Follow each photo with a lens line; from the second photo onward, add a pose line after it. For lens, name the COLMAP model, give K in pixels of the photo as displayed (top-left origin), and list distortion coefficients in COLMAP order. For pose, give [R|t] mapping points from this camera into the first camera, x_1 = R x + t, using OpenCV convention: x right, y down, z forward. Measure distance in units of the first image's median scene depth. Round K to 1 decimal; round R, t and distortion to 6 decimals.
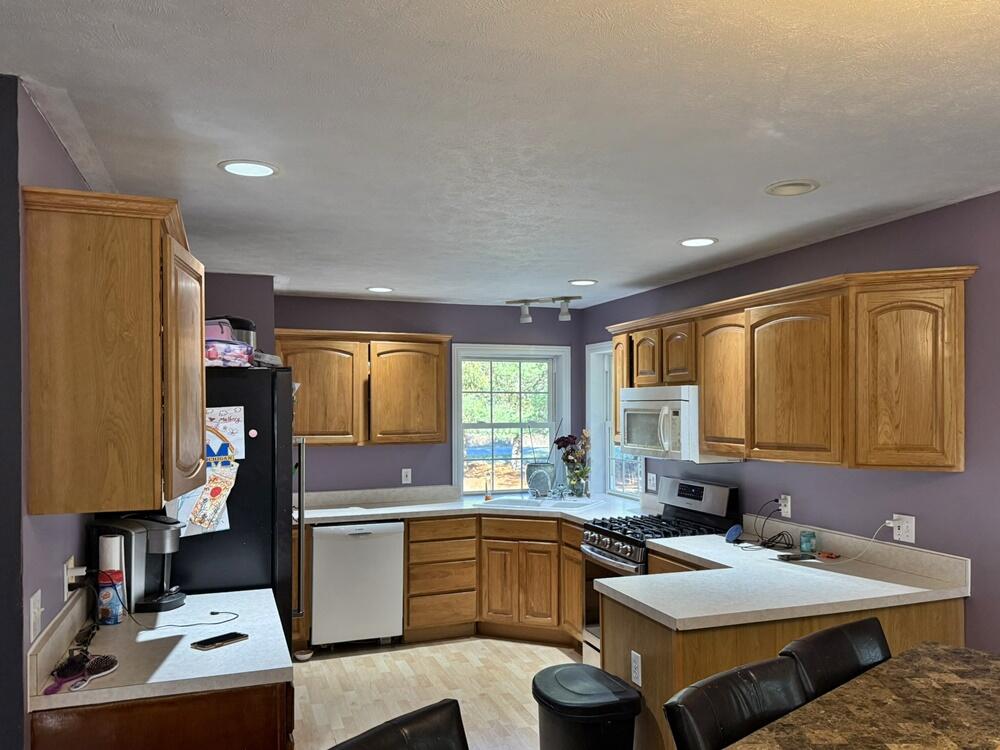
lens RADIAL K [[802.7, 0, 528.7], [0, 802.7, 410.2], [0, 0, 1]] dist [0.006213, -0.003125]
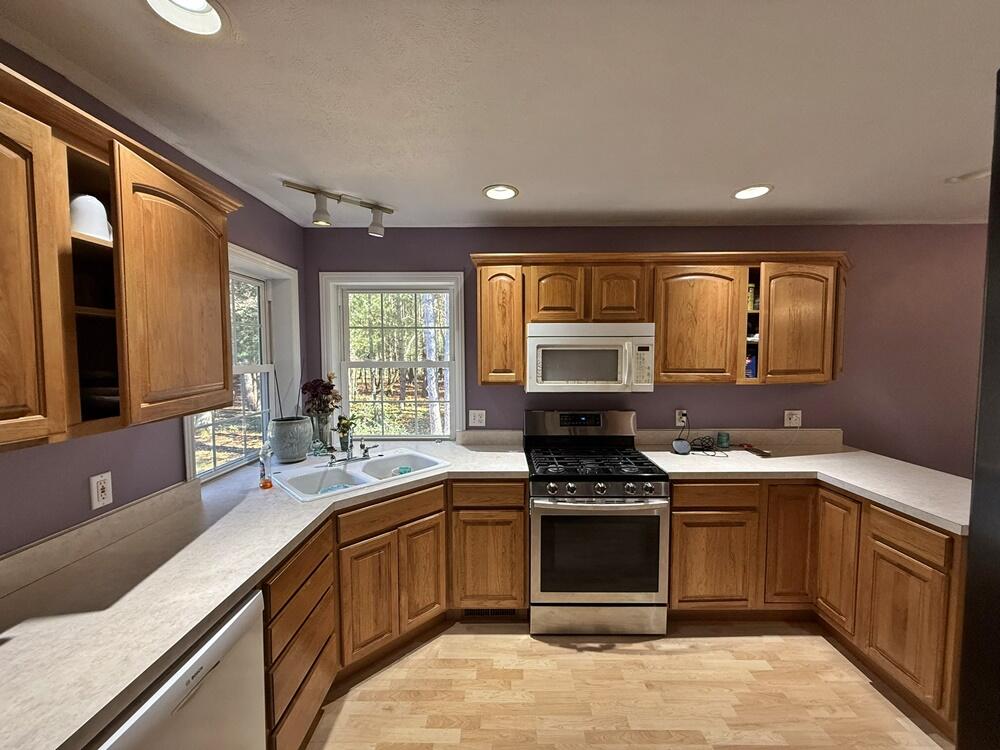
lens RADIAL K [[400.3, 0, 499.9], [0, 400.3, 377.4], [0, 0, 1]] dist [-0.003058, 0.000142]
pose [[0.353897, -0.053465, 0.933755, -0.362836], [0.007591, 0.998496, 0.054295, 0.011204], [-0.935254, -0.012127, 0.353770, 0.929476]]
